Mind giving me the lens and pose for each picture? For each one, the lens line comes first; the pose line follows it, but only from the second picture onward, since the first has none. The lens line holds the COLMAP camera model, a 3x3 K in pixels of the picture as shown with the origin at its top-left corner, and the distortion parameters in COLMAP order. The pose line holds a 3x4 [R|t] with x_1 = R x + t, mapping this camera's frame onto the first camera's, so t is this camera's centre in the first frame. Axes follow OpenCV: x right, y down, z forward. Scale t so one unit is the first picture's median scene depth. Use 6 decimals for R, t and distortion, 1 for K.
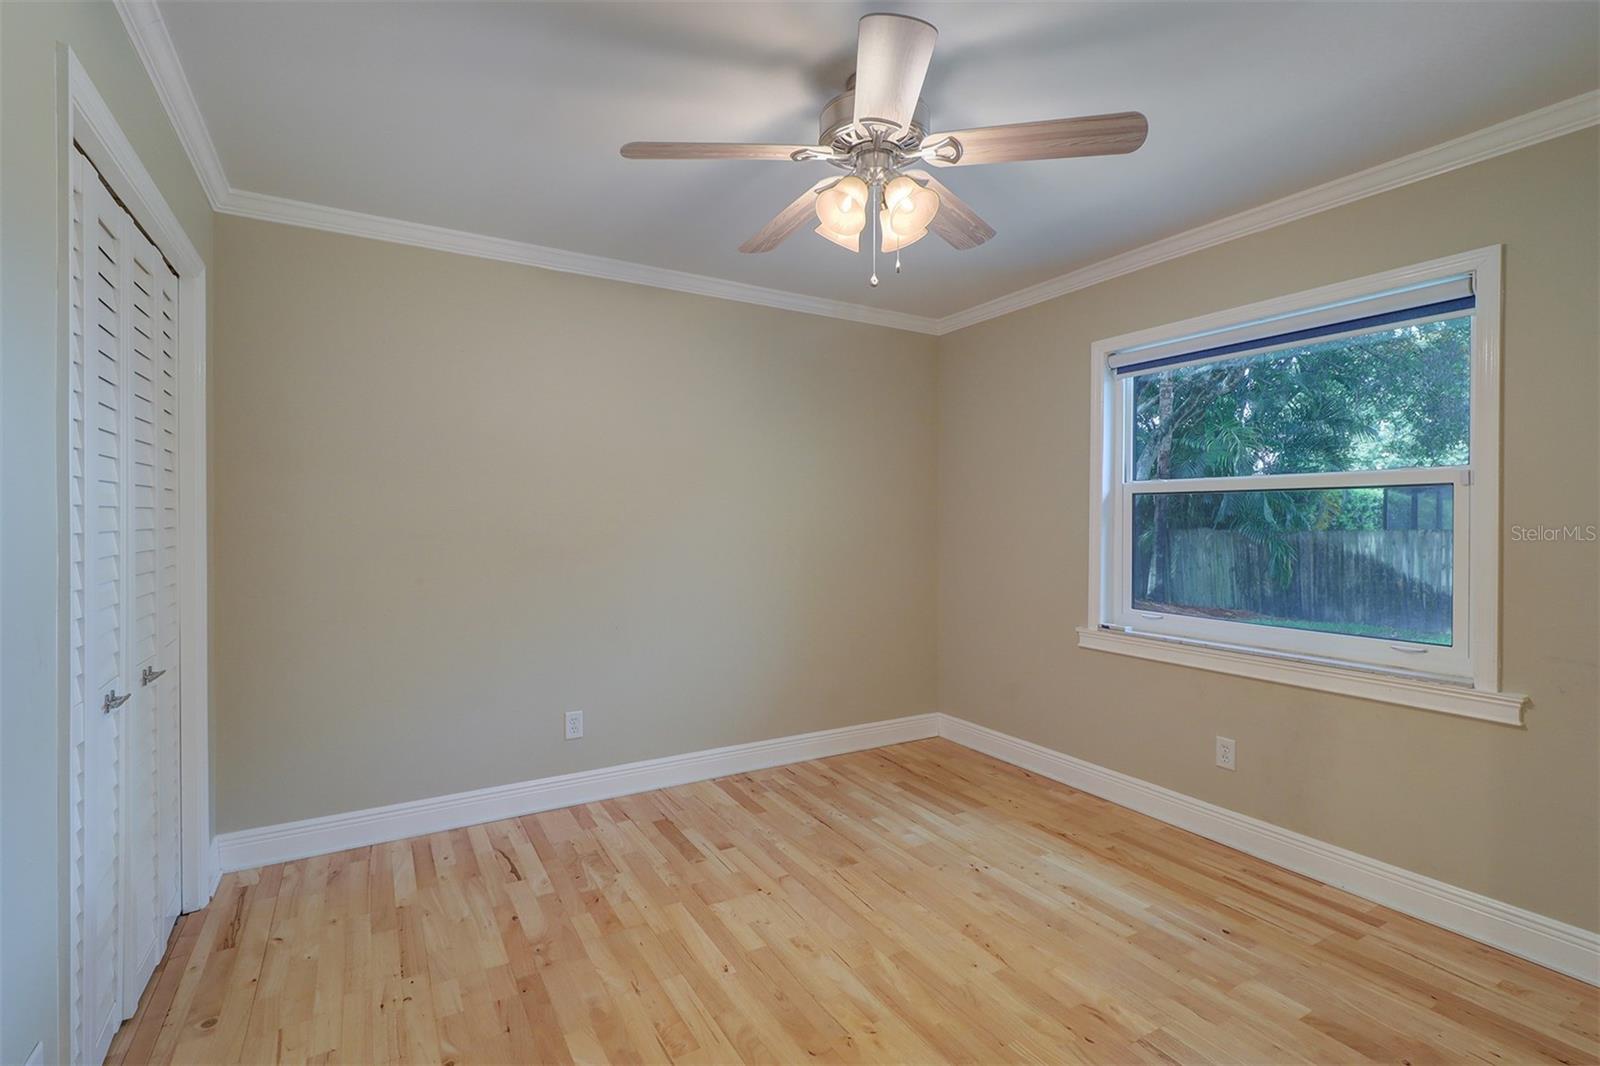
lens RADIAL K [[742.0, 0, 803.4], [0, 742.0, 527.4], [0, 0, 1]] dist [0.002121, -0.001905]
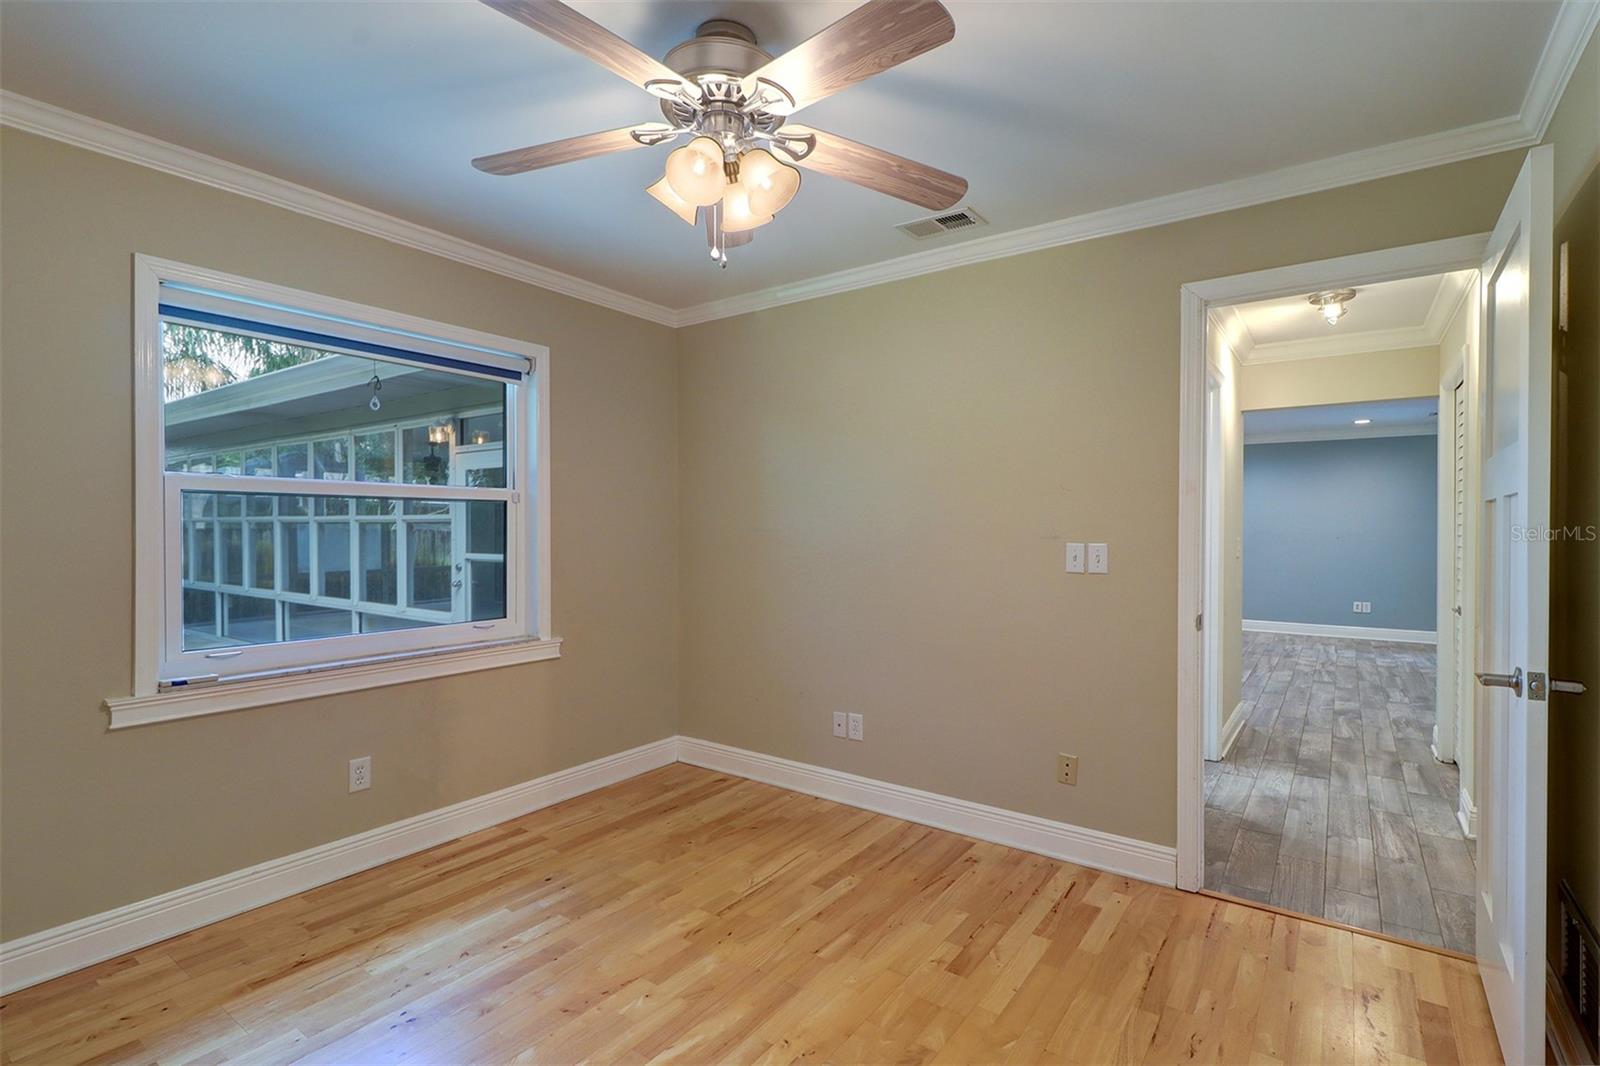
lens RADIAL K [[742.0, 0, 801.9], [0, 742.0, 533.2], [0, 0, 1]] dist [0.002121, -0.001905]
pose [[-0.397721, -0.011751, 0.917431, -0.599997], [0.003758, 0.999889, 0.014436, -0.016320], [-0.917499, 0.009189, -0.397633, 0.994783]]
